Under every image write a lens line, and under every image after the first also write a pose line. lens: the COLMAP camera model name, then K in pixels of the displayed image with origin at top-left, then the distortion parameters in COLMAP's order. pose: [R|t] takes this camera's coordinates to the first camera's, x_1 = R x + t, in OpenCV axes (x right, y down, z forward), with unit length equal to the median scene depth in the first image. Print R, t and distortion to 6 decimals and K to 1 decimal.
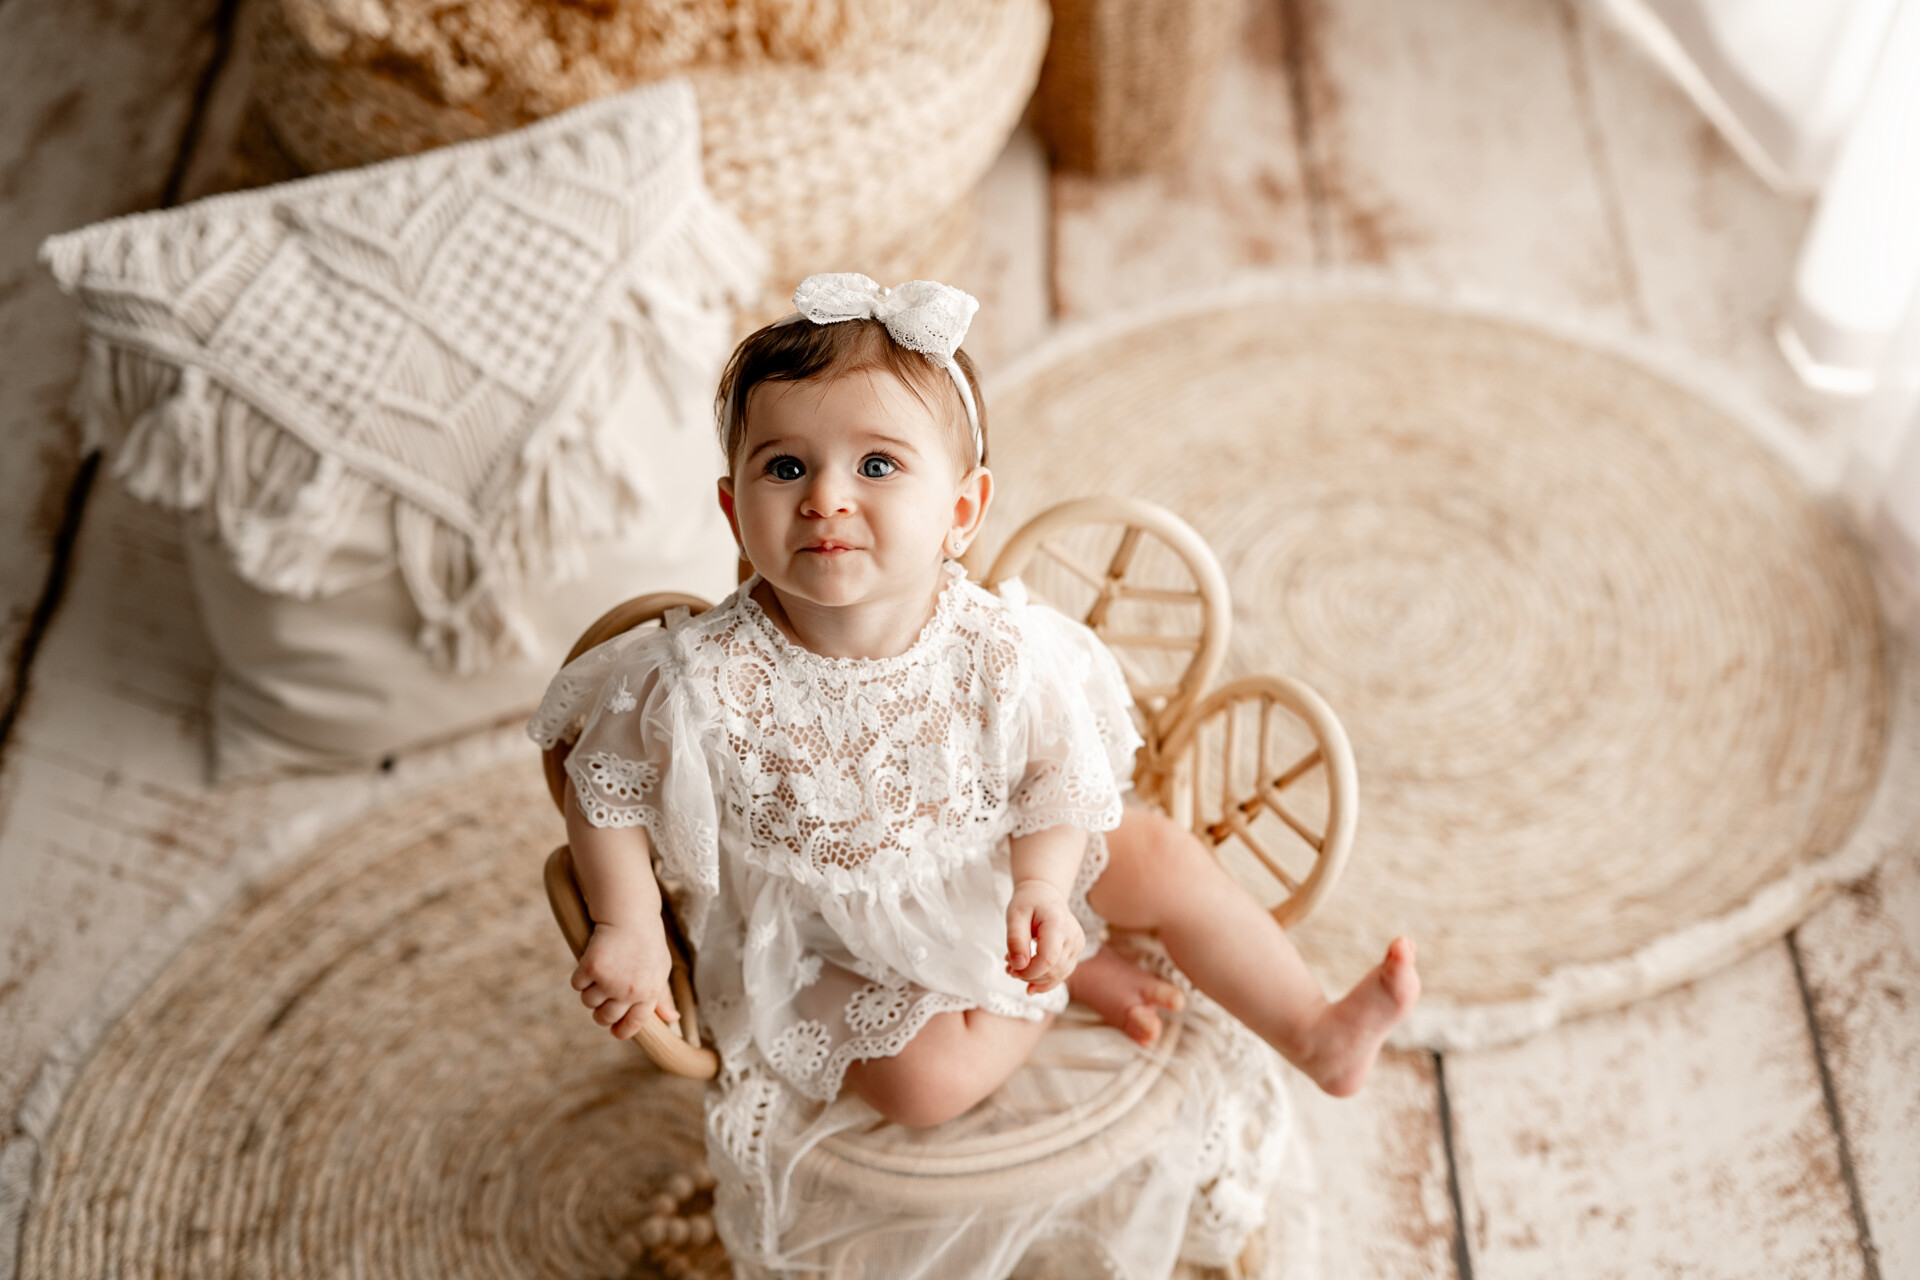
lens RADIAL K [[2746.4, 0, 931.9], [0, 2746.4, 693.0], [0, 0, 1]] dist [0.016037, -0.077760]
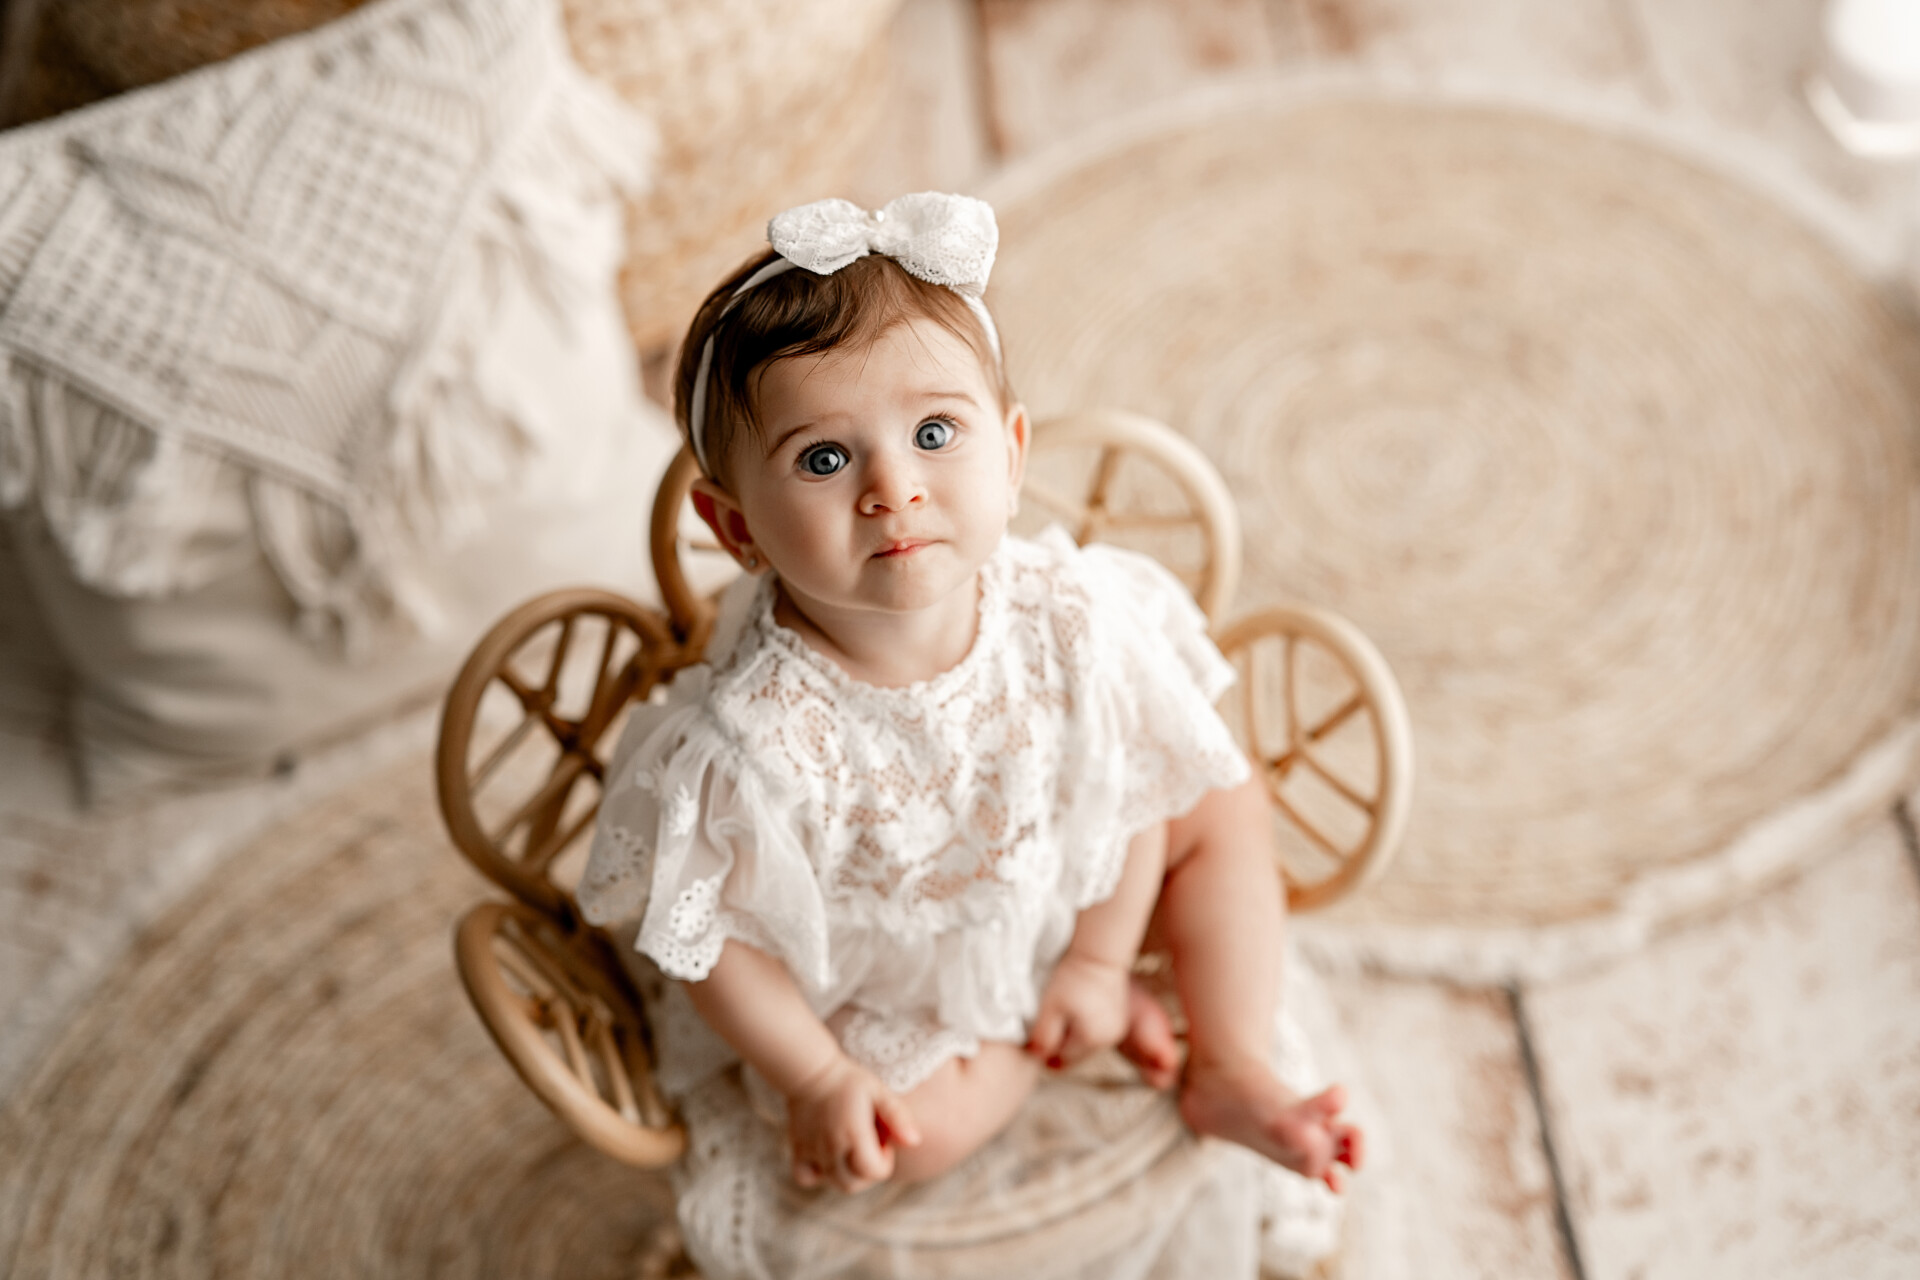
lens RADIAL K [[2759.0, 0, 970.5], [0, 2759.0, 683.4], [0, 0, 1]] dist [0.020149, -0.015610]
pose [[0.994547, -0.103459, 0.013142, 0.010122], [0.102053, 0.991414, 0.081758, -0.052442], [-0.021488, -0.079971, 0.996566, 0.130165]]
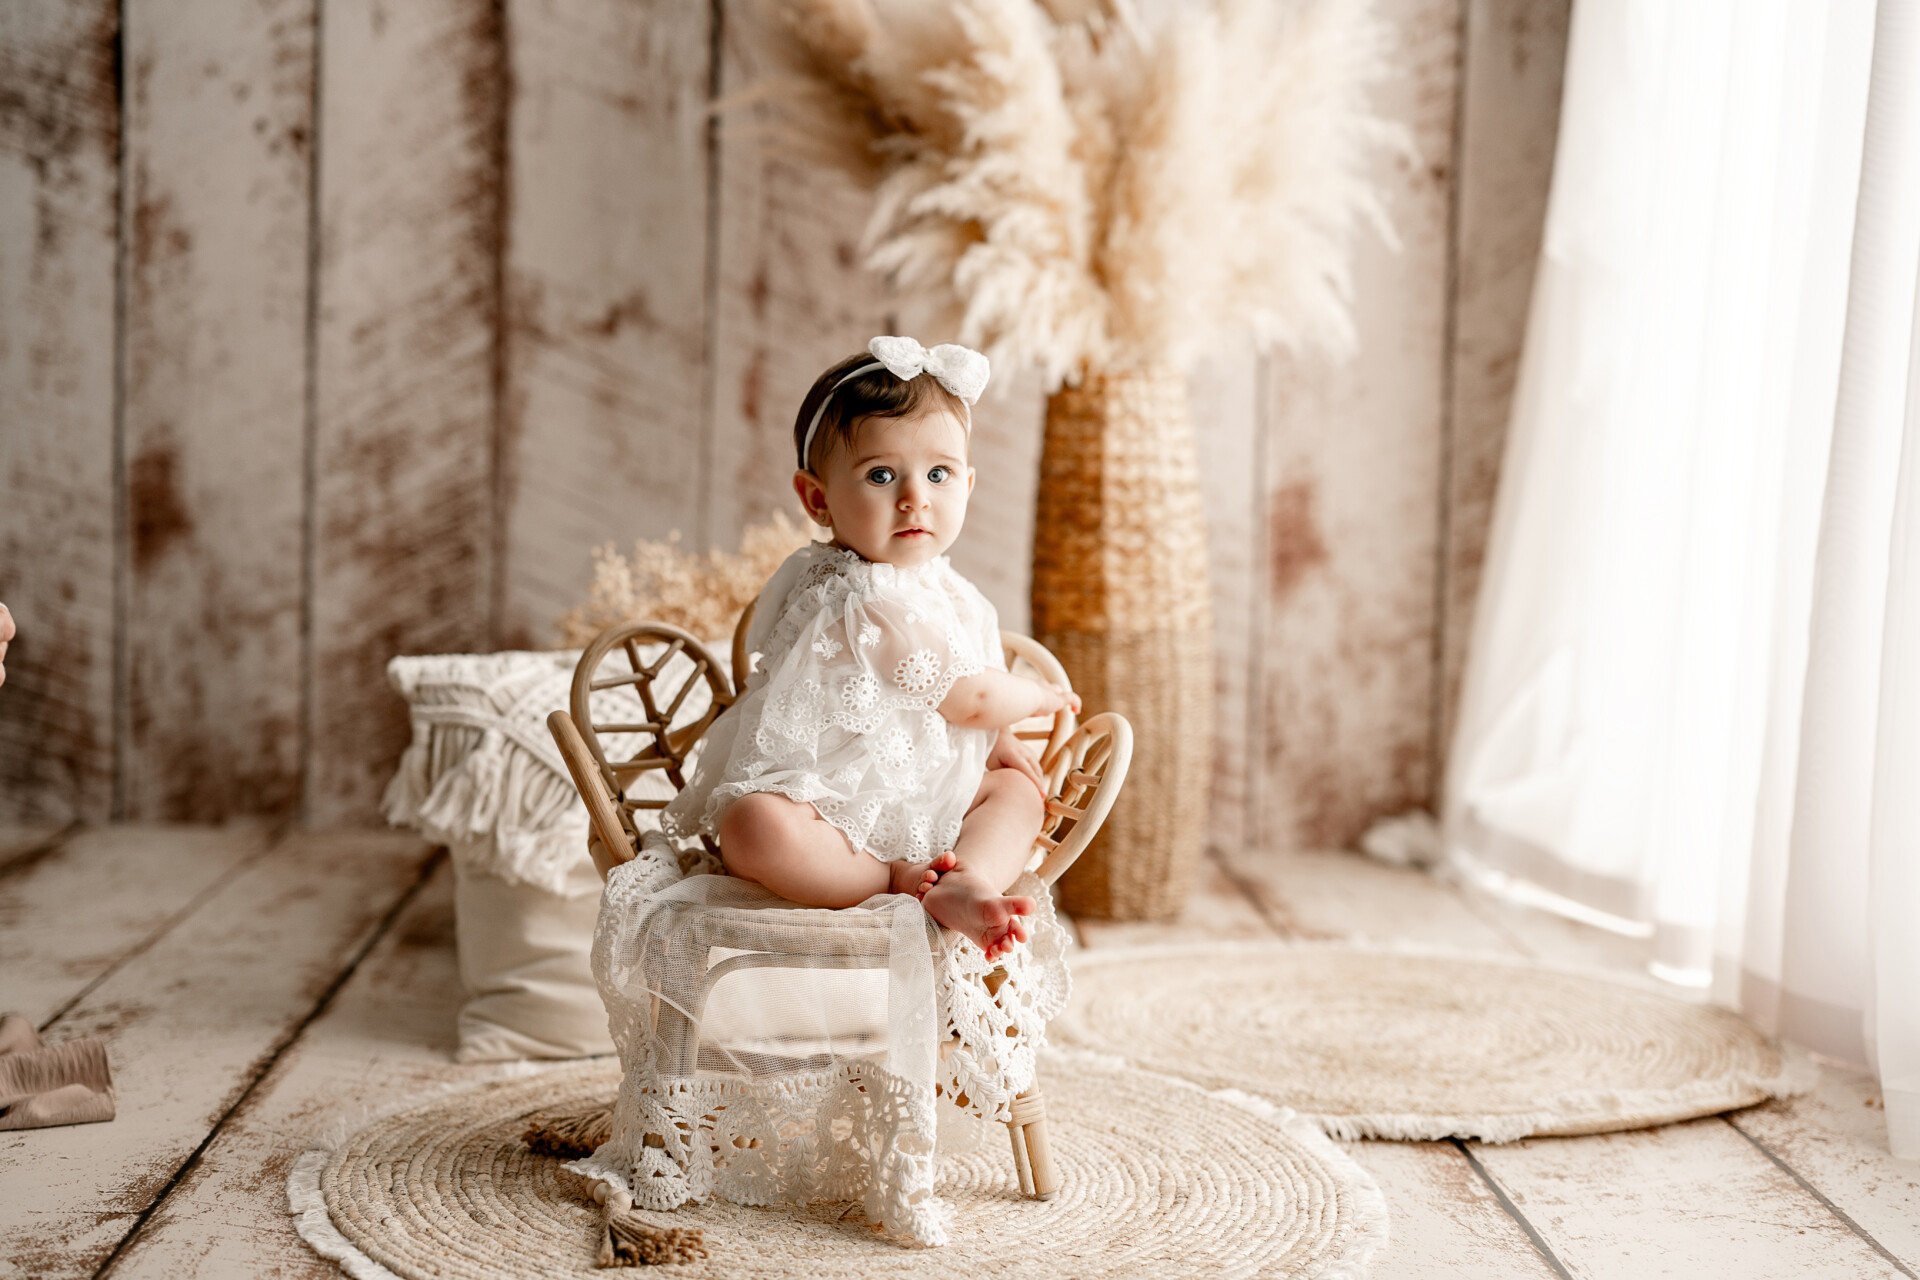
lens RADIAL K [[2759.0, 0, 970.5], [0, 2759.0, 683.4], [0, 0, 1]] dist [0.020149, -0.015610]
pose [[0.998308, 0.004661, 0.057964, -0.108005], [0.035292, 0.743665, -0.667620, 0.777171], [-0.046218, 0.668536, 0.742242, -0.051678]]
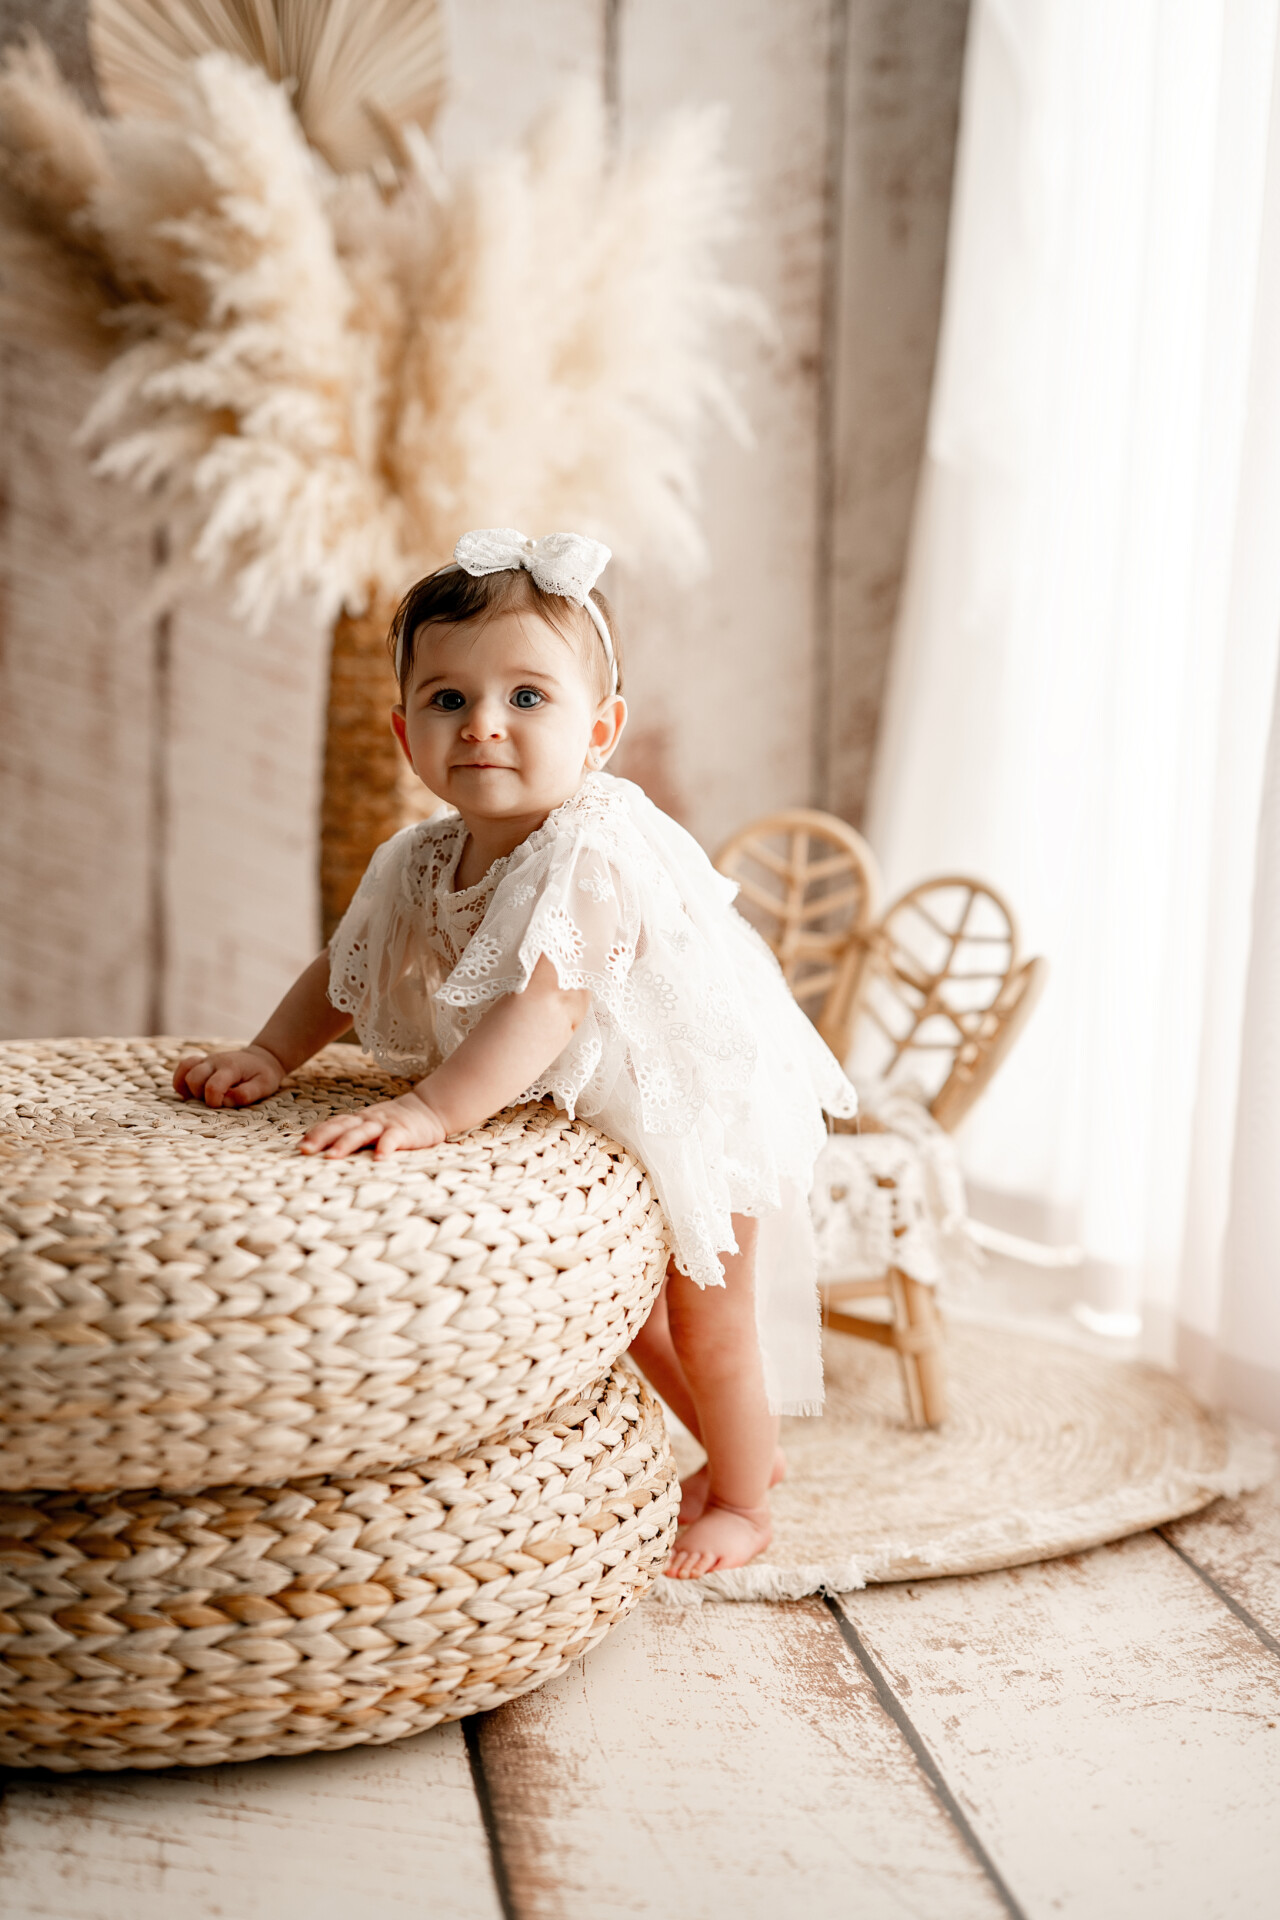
lens RADIAL K [[2759.0, 0, 640.0], [0, 2759.0, 960.0], [0, 0, 1]] dist [0.020149, -0.015610]
pose [[0.988813, -0.014656, 0.148437, -0.019308], [0.108882, 0.751095, -0.651154, 0.561930], [-0.101947, 0.660032, 0.744288, 0.147972]]
